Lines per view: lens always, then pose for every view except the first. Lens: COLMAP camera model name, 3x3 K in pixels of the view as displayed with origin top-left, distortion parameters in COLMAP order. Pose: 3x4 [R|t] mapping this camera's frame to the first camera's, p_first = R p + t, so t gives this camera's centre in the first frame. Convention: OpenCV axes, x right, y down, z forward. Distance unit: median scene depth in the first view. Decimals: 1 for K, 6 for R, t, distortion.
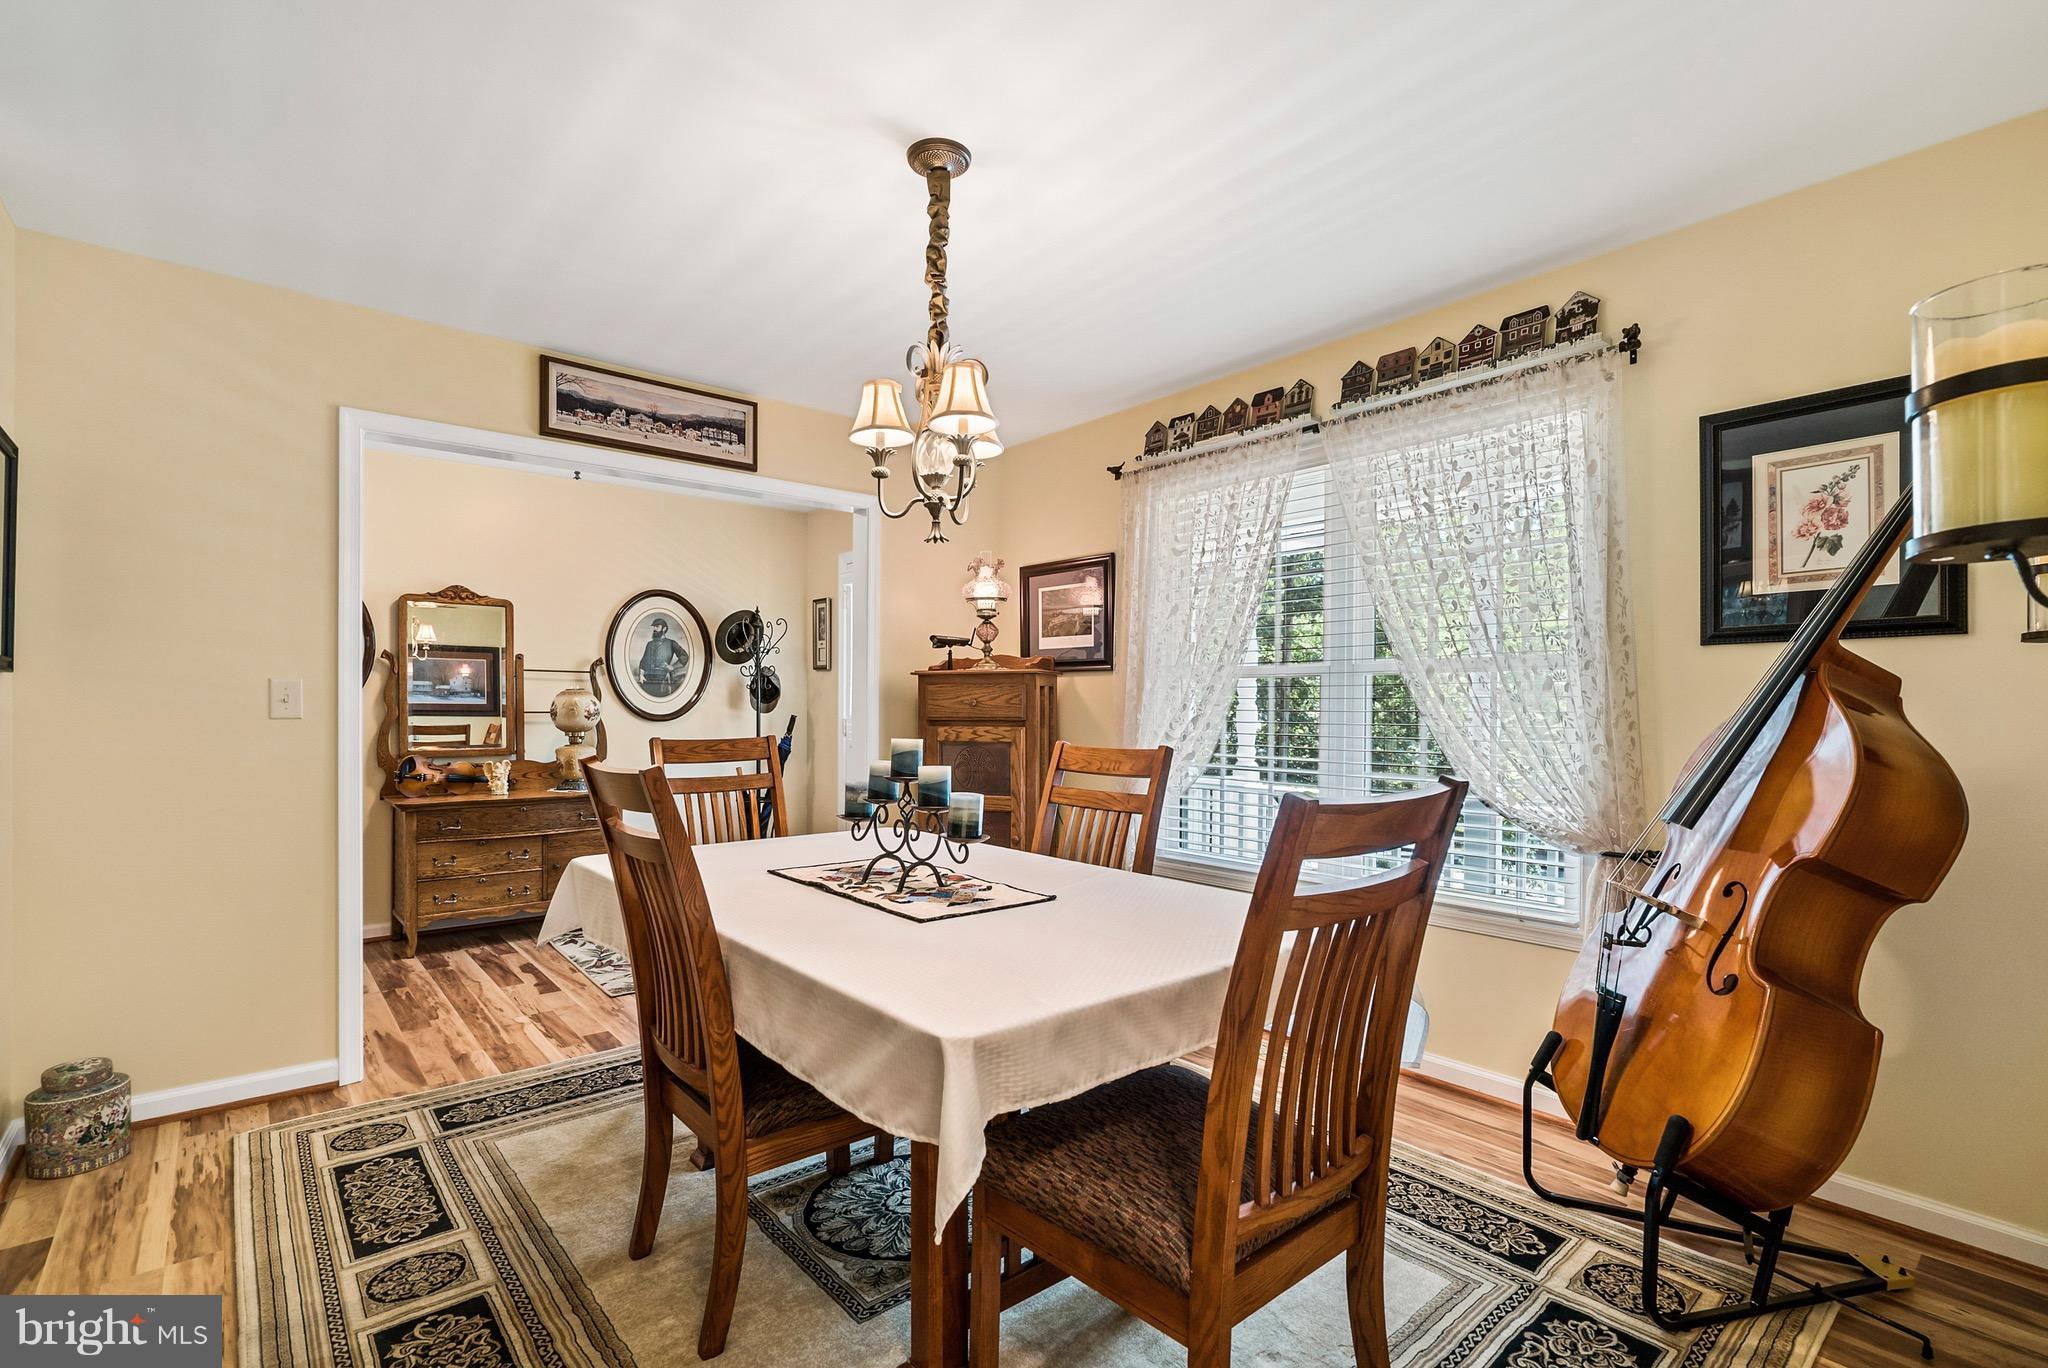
lens RADIAL K [[945.2, 0, 1024.2], [0, 945.2, 693.8], [0, 0, 1]] dist [-0.000906, -0.000071]
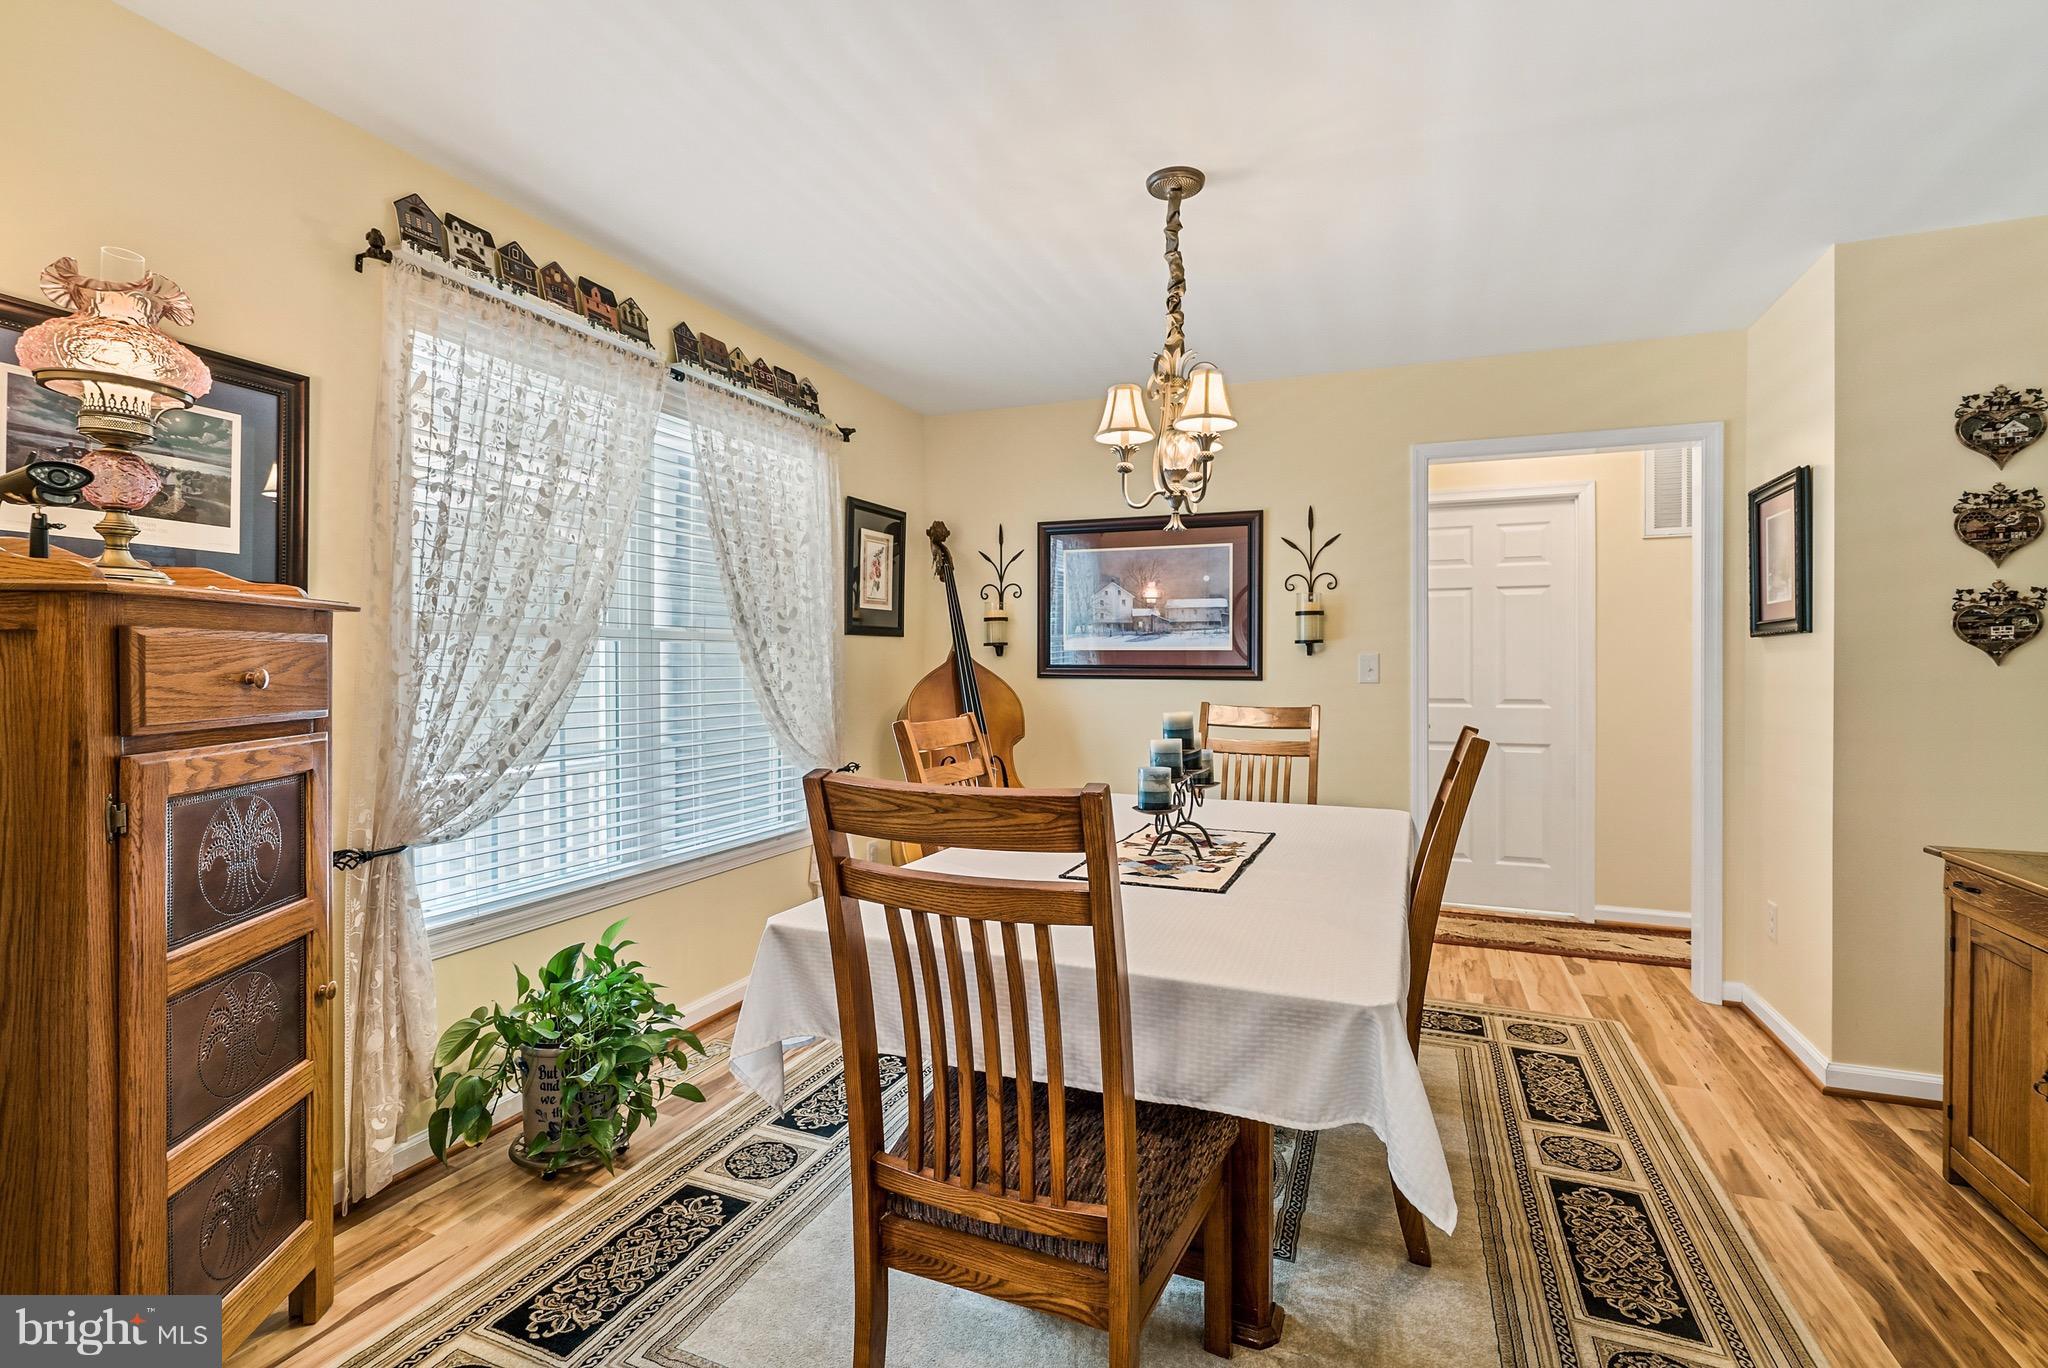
lens RADIAL K [[945.2, 0, 1016.4], [0, 945.2, 669.4], [0, 0, 1]] dist [-0.000906, -0.000071]
pose [[-0.458509, -0.004463, 0.888679, -0.719090], [-0.008444, 0.999964, 0.000665, 0.003496], [-0.888650, -0.007199, -0.458530, 1.219429]]
